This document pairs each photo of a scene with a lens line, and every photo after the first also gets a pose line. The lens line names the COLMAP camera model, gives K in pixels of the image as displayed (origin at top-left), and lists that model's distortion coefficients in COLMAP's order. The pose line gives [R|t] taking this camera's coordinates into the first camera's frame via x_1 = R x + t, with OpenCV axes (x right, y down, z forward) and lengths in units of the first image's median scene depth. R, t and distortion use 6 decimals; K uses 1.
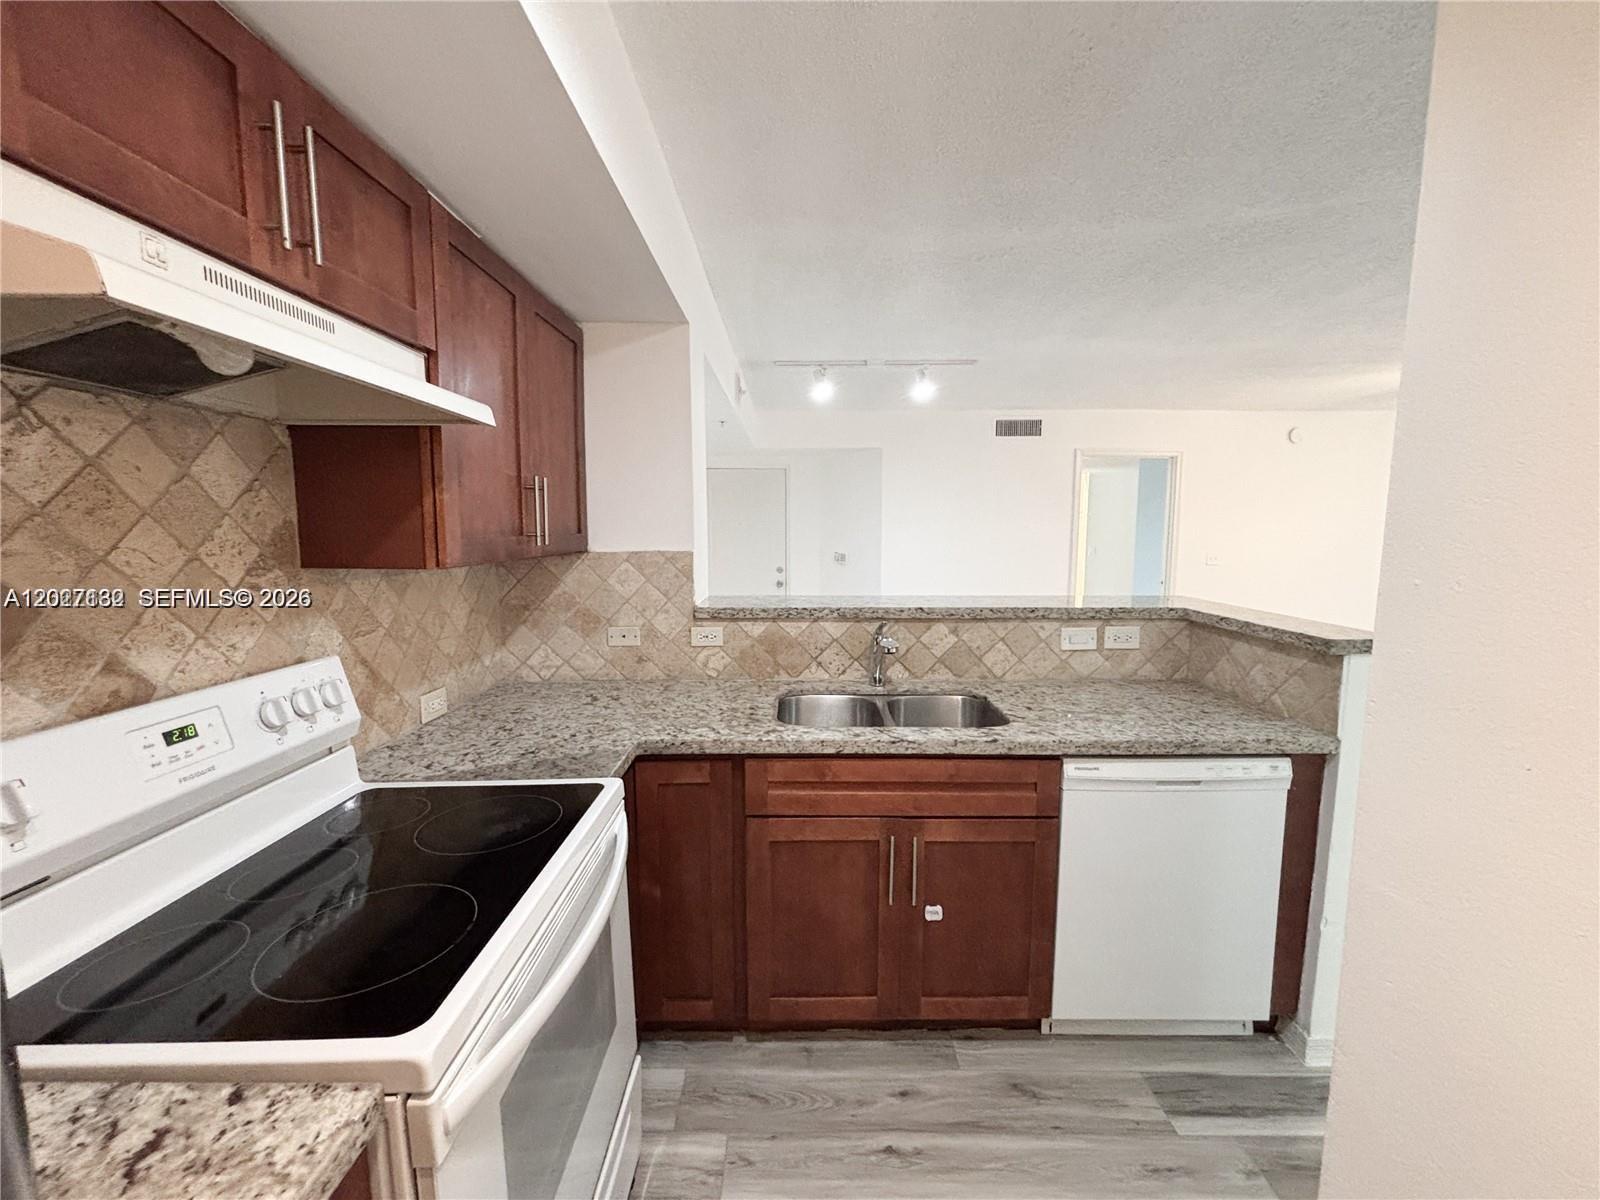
lens RADIAL K [[639.6, 0, 800.0], [0, 639.6, 600.0], [0, 0, 1]] dist [0.000802, 0.000072]
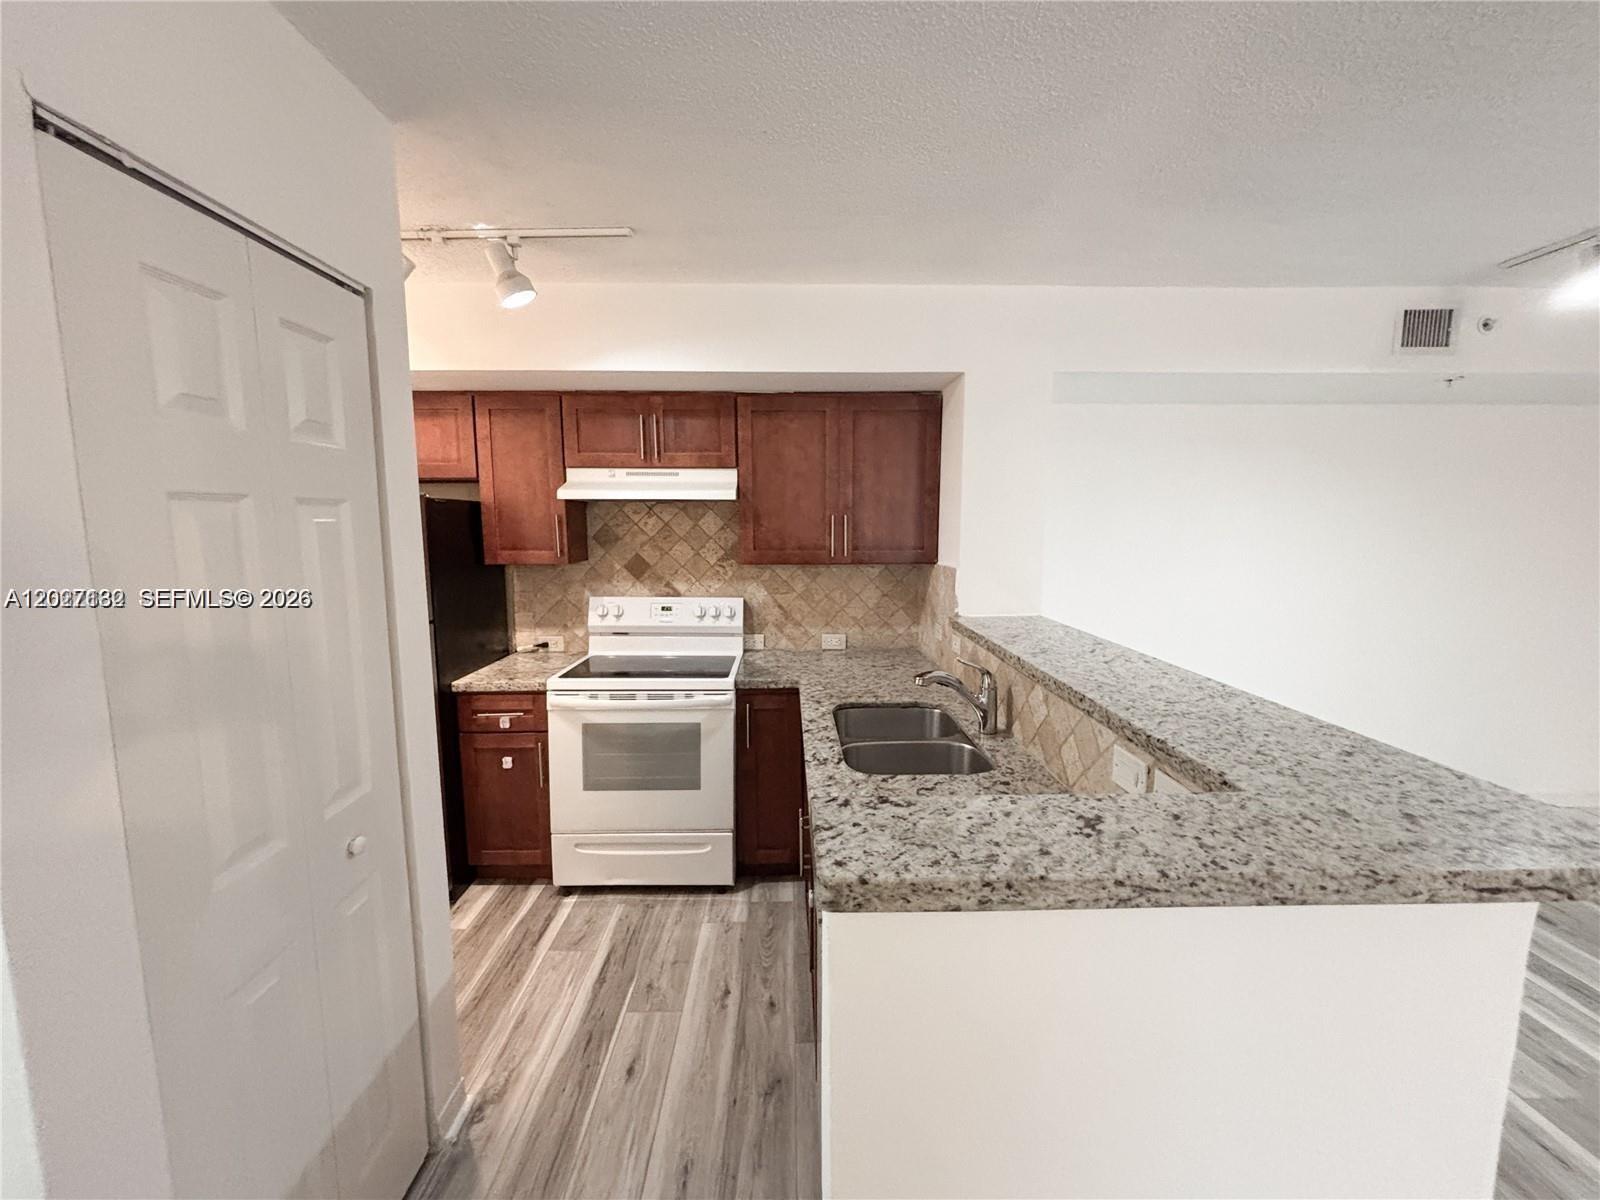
lens RADIAL K [[649.2, 0, 799.5], [0, 649.2, 594.6], [0, 0, 1]] dist [0.002142, -0.000083]
pose [[0.023220, 0.112630, -0.993366, 1.465477], [-0.112393, 0.987628, 0.109353, -0.186375], [0.993392, 0.109109, 0.035591, 1.004522]]
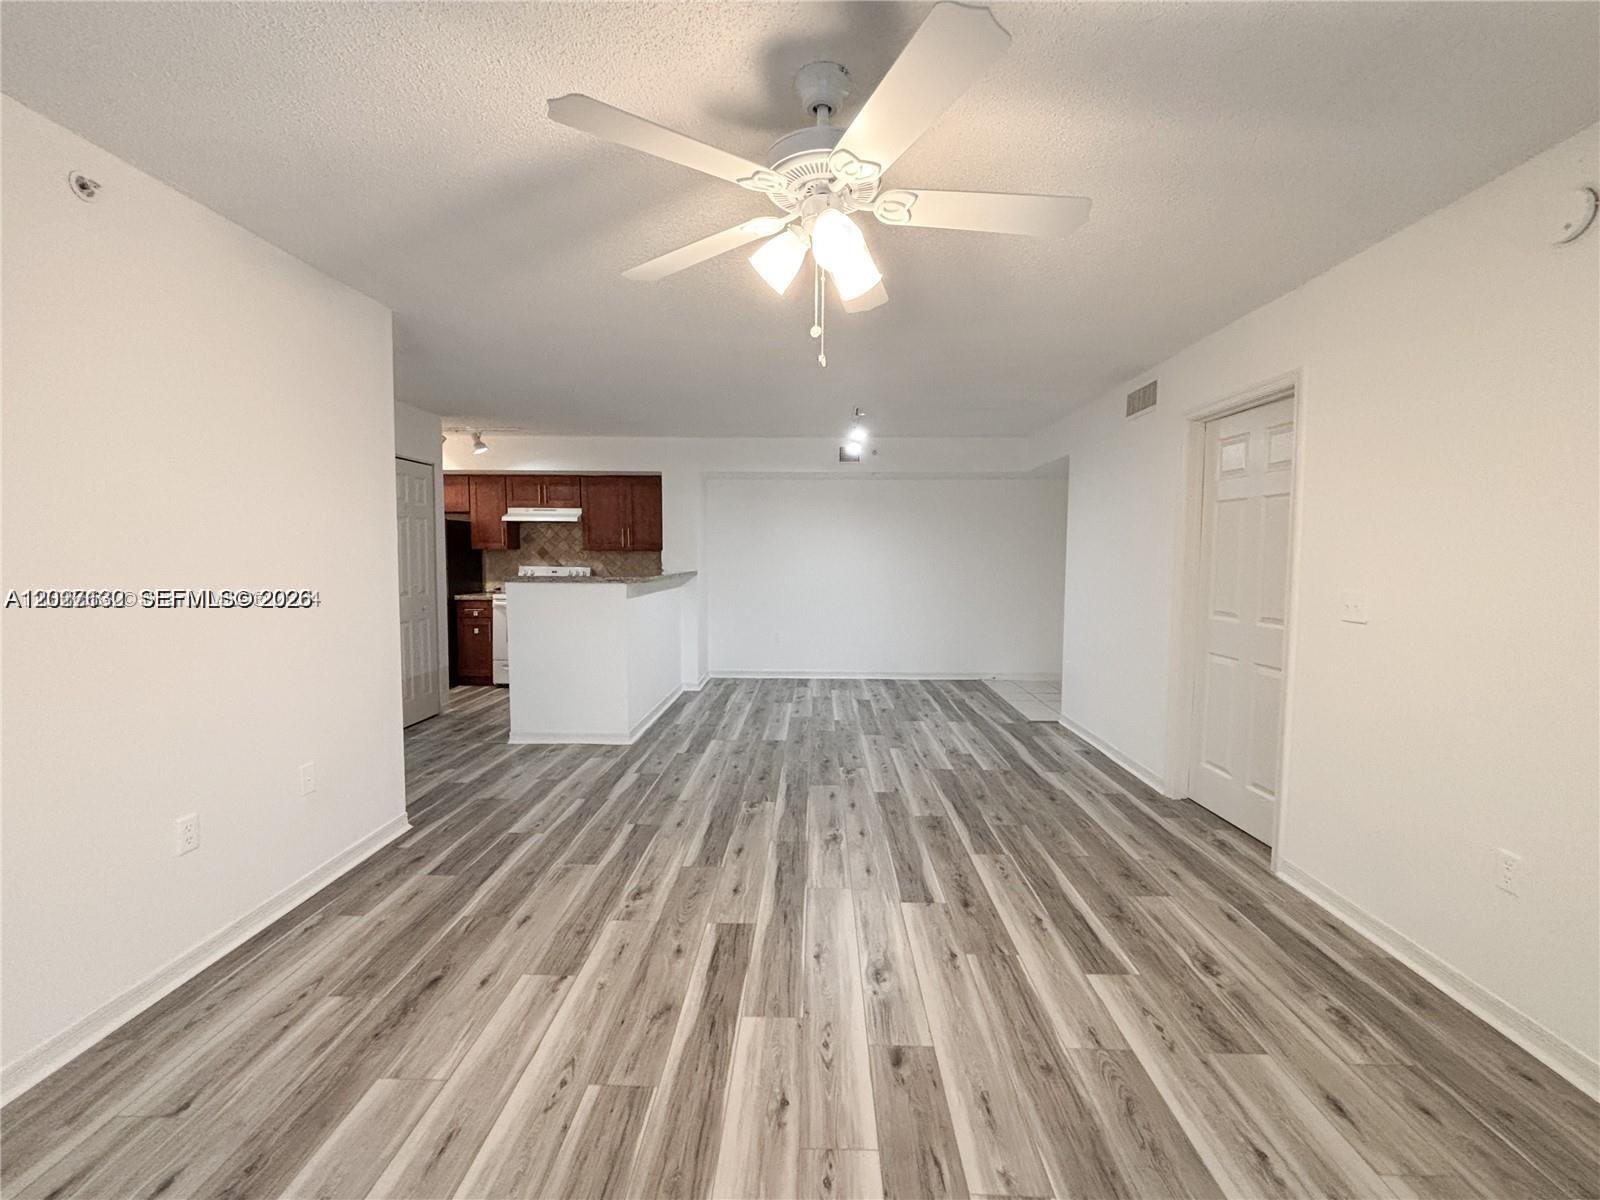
lens RADIAL K [[686.6, 0, 806.4], [0, 686.6, 596.1], [0, 0, 1]] dist [-0.003586, -0.001191]
pose [[-0.019202, 0.063857, -0.997774, 4.132719], [-0.121707, 0.990387, 0.065727, -0.224433], [0.992380, 0.122698, -0.011246, 2.479658]]
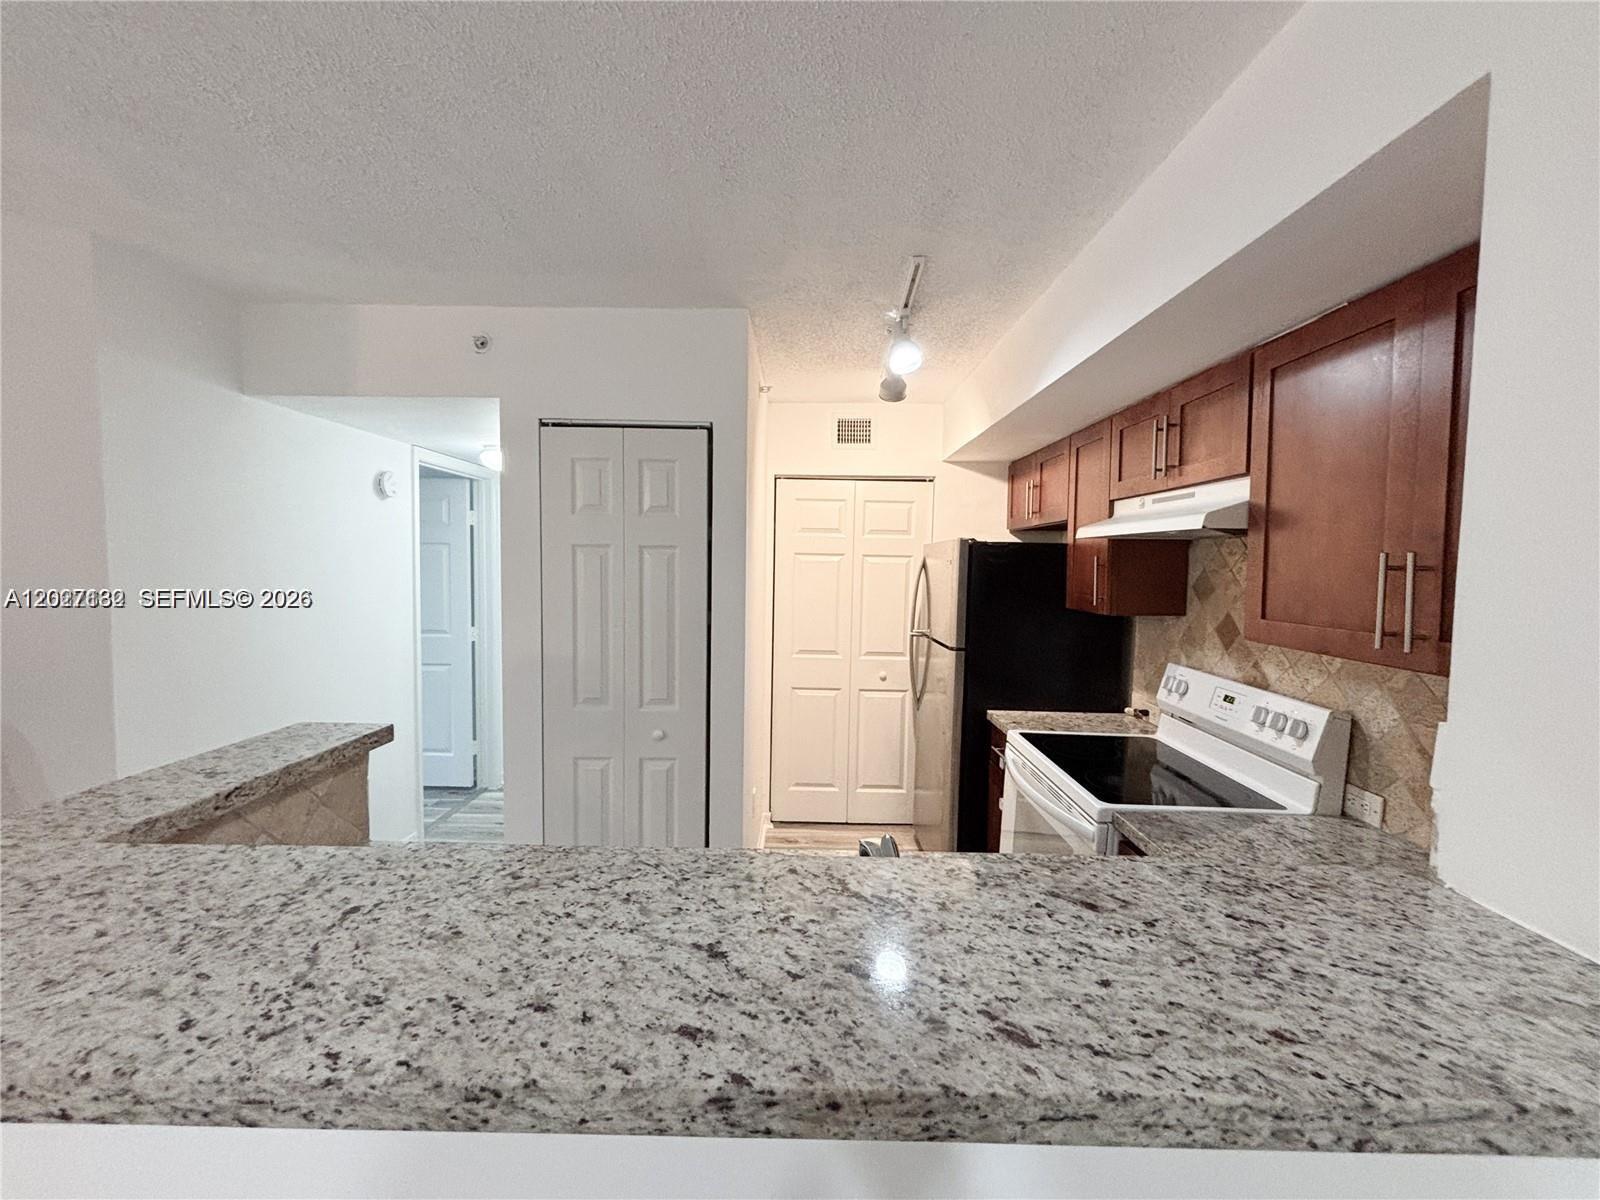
lens RADIAL K [[649.2, 0, 799.5], [0, 649.2, 594.6], [0, 0, 1]] dist [0.002142, -0.000083]
pose [[-0.999851, -0.015560, 0.007489, 0.268133], [-0.014106, 0.986097, 0.165570, -0.295658], [-0.009962, 0.165440, -0.986170, 1.984671]]
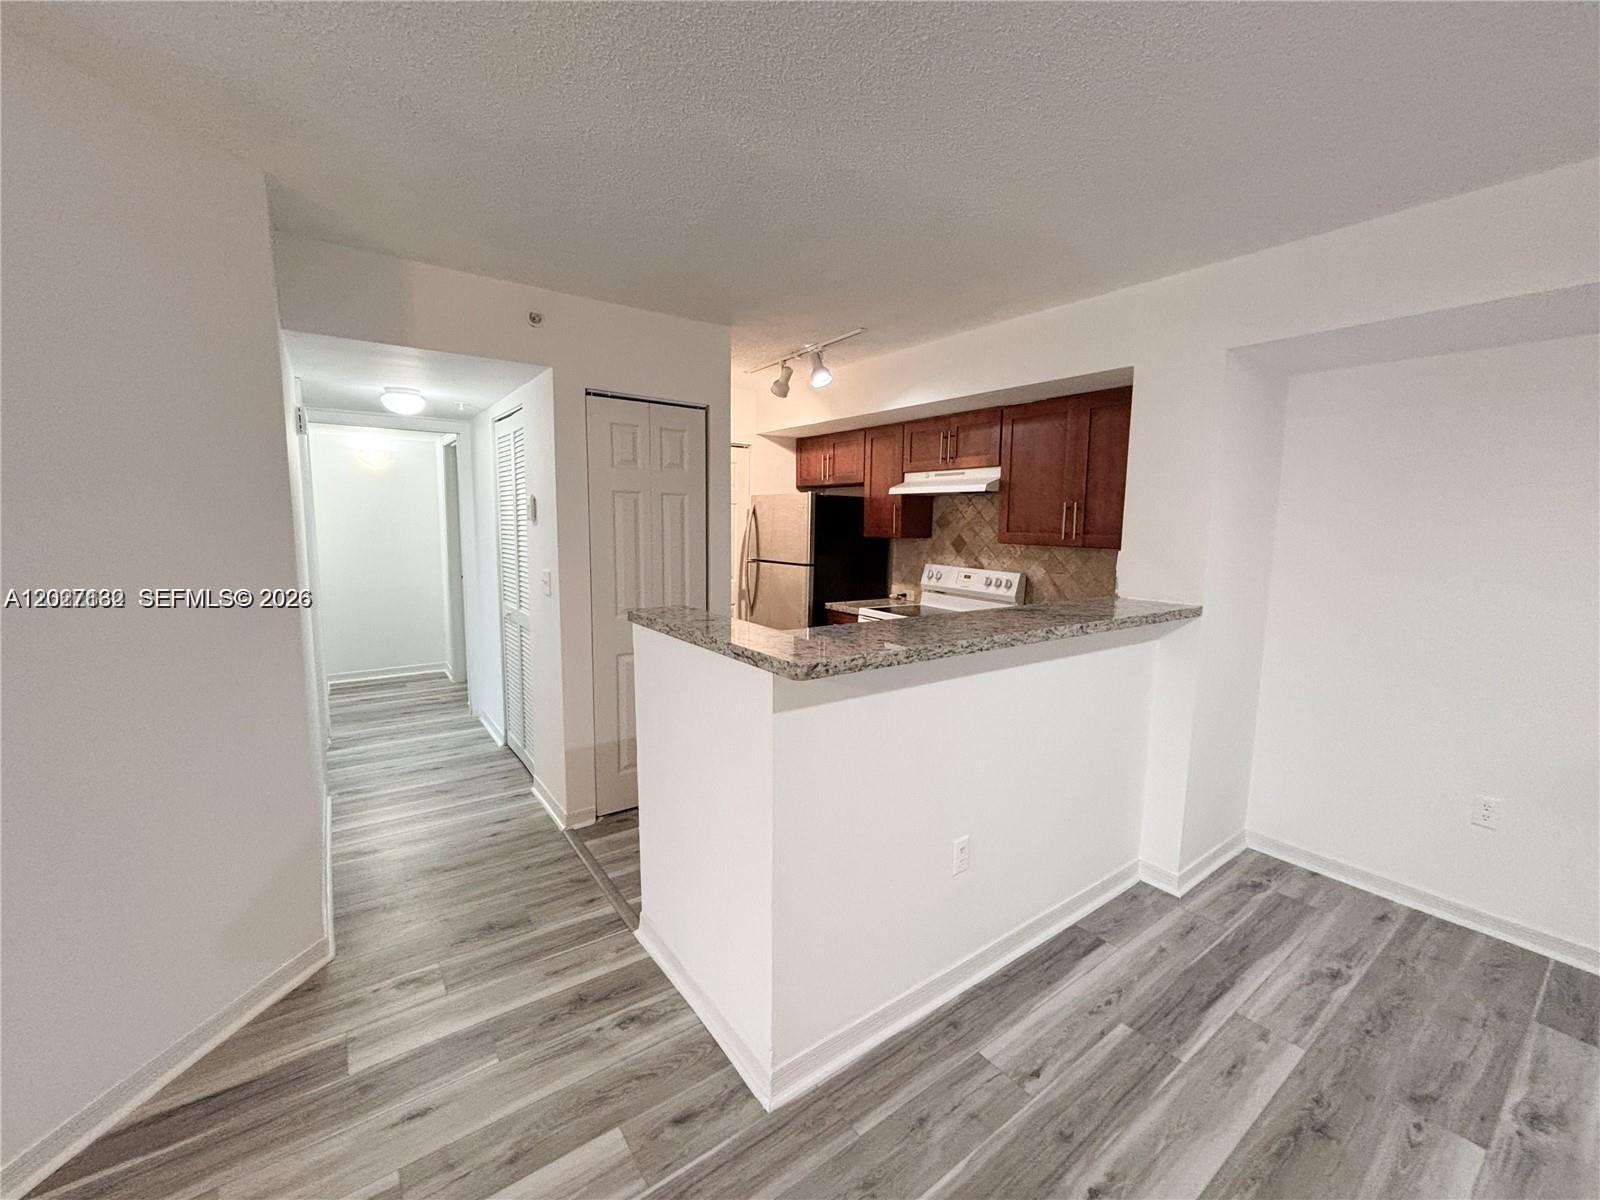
lens RADIAL K [[649.2, 0, 799.5], [0, 649.2, 594.6], [0, 0, 1]] dist [0.002142, -0.000083]
pose [[-0.807857, 0.056538, -0.586660, 1.561465], [-0.082278, 0.974823, 0.207246, -0.299713], [0.583607, 0.215694, -0.782866, 2.410302]]
